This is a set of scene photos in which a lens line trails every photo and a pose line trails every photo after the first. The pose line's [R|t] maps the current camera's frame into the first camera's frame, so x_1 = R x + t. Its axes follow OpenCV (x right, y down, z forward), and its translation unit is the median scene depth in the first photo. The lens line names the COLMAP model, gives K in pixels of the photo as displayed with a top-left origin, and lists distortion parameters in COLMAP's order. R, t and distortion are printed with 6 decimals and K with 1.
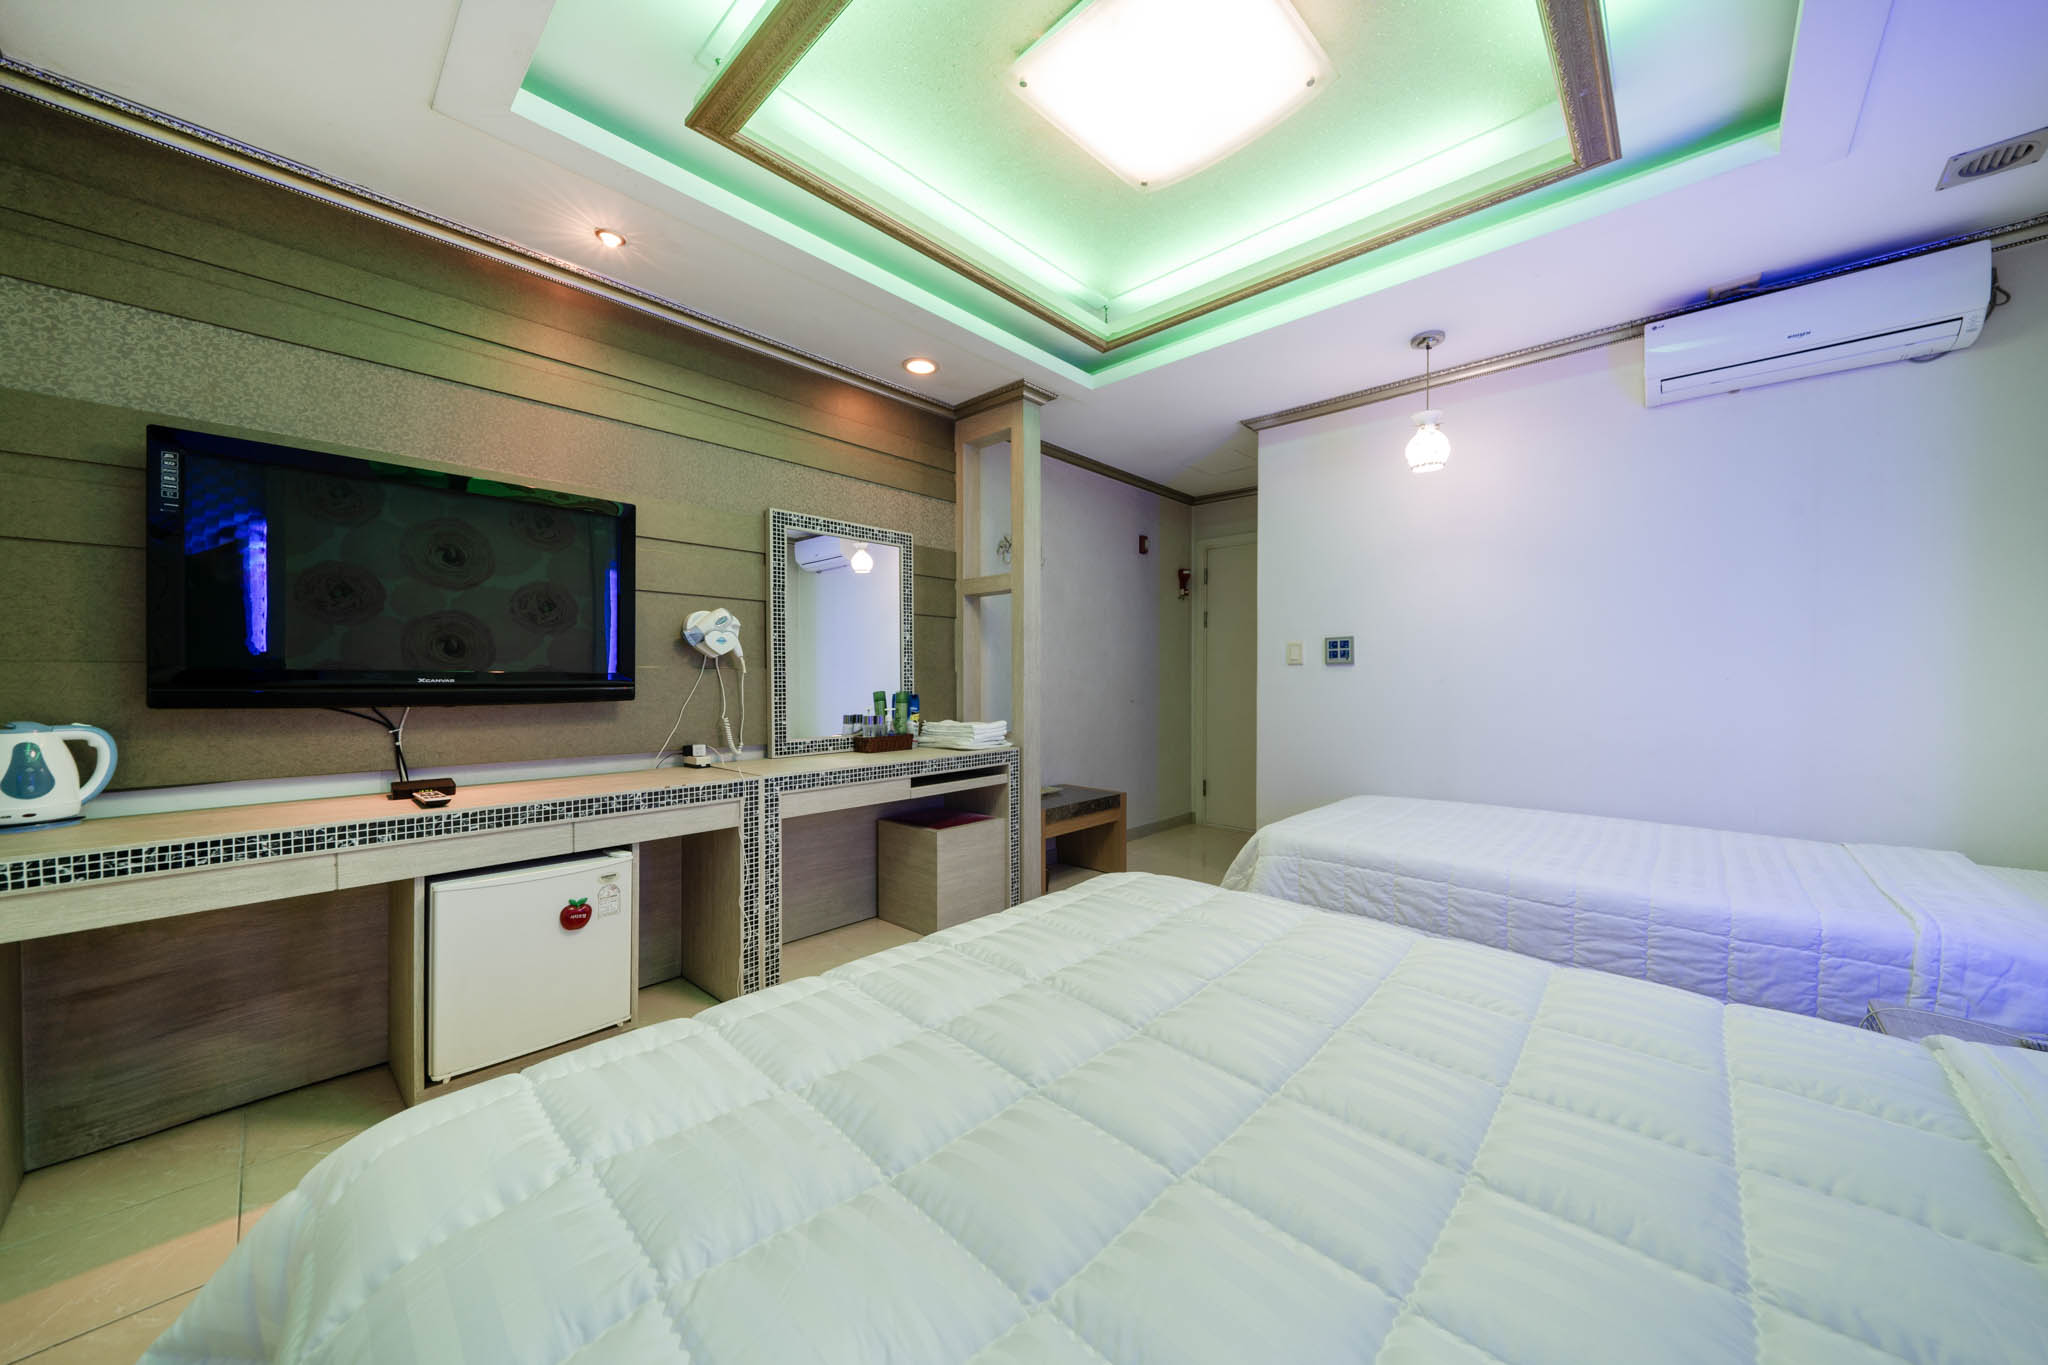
lens RADIAL K [[708.6, 0, 1039.6], [0, 708.6, 684.9], [0, 0, 1]] dist [-0.006217, 0.000031]
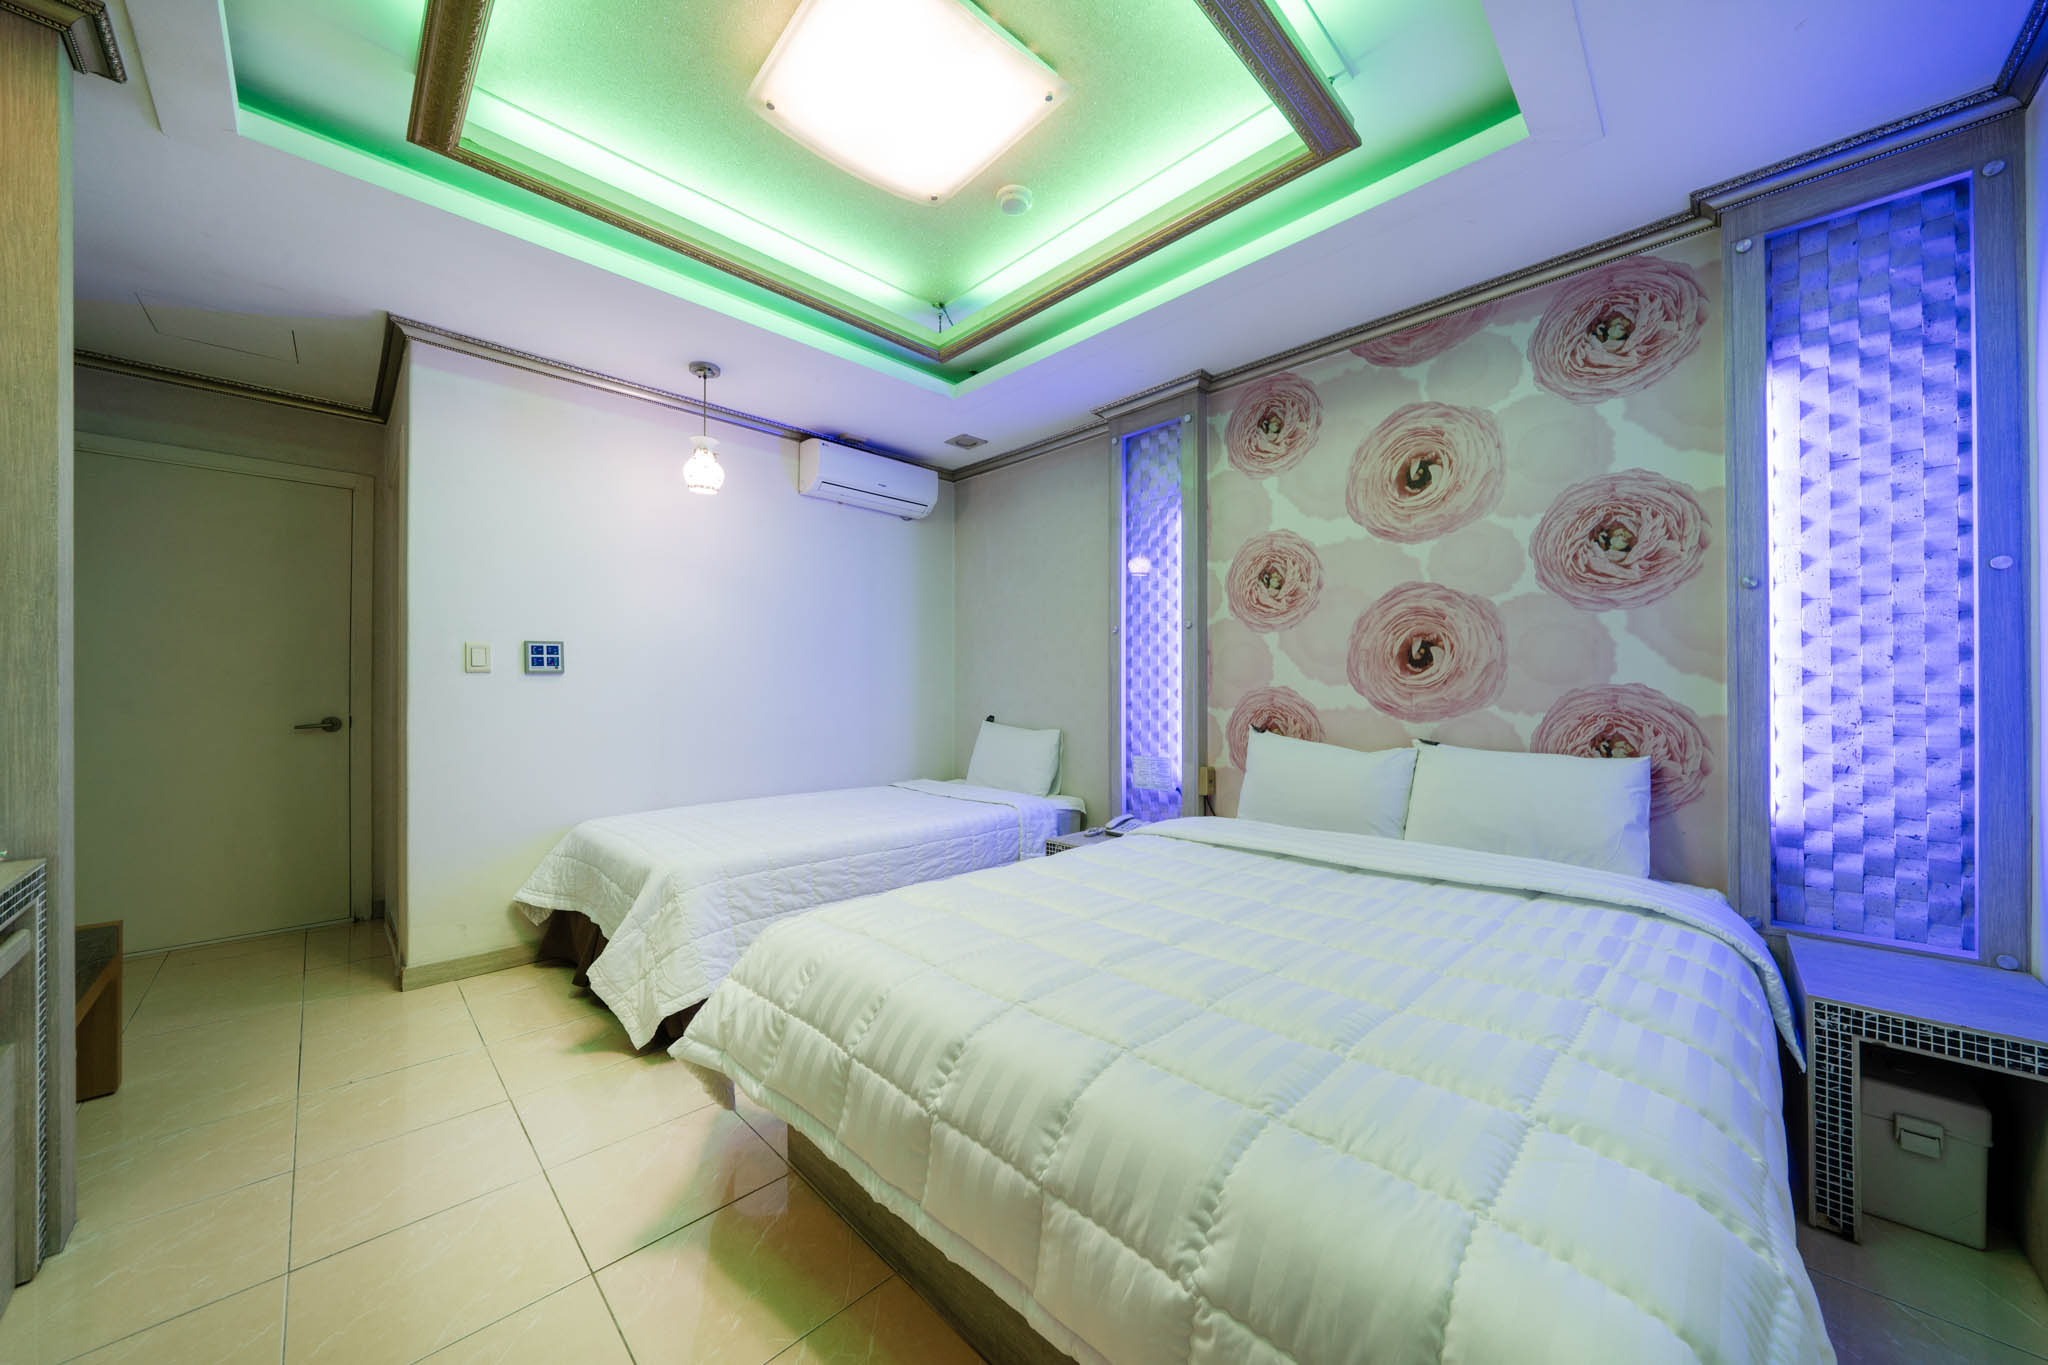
lens RADIAL K [[708.6, 0, 1039.6], [0, 708.6, 684.9], [0, 0, 1]] dist [-0.006217, 0.000031]
pose [[0.035375, 0.003368, 0.999368, -0.494788], [0.008950, 0.999953, -0.003687, -0.008628], [-0.999334, 0.009074, 0.035343, 0.470813]]
